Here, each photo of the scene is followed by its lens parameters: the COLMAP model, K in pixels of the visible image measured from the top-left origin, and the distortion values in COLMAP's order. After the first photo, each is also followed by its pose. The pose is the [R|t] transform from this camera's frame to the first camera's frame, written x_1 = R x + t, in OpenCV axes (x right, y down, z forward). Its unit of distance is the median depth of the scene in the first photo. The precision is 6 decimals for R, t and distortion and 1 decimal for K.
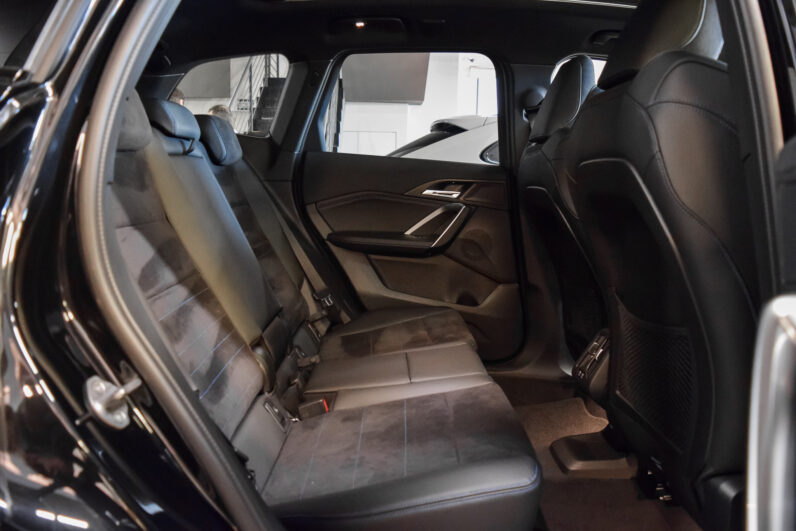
lens RADIAL K [[621.5, 0, 398.0], [0, 621.5, 265.5], [0, 0, 1]] dist [-0.094642, 0.015086]
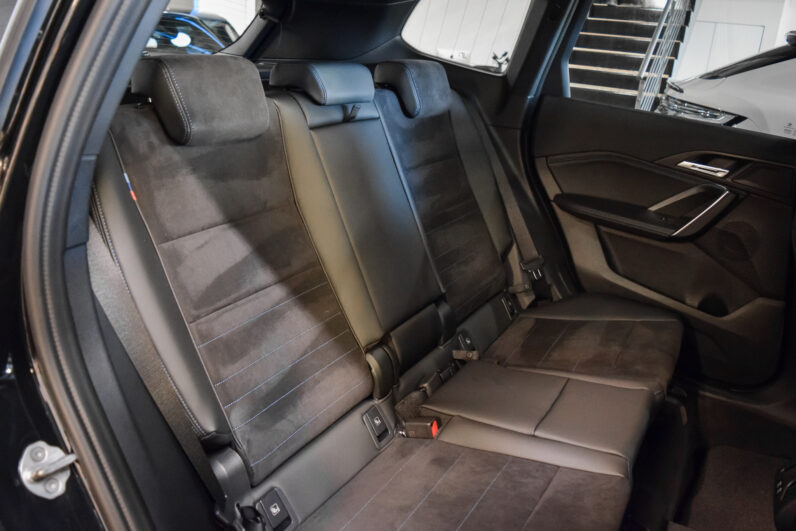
lens RADIAL K [[621.5, 0, 398.0], [0, 621.5, 265.5], [0, 0, 1]] dist [-0.094642, 0.015086]
pose [[0.850198, 0.216627, -0.479829, 0.136973], [-0.118352, 0.966737, 0.226744, -0.127087], [0.512988, -0.135988, 0.847556, 0.153277]]
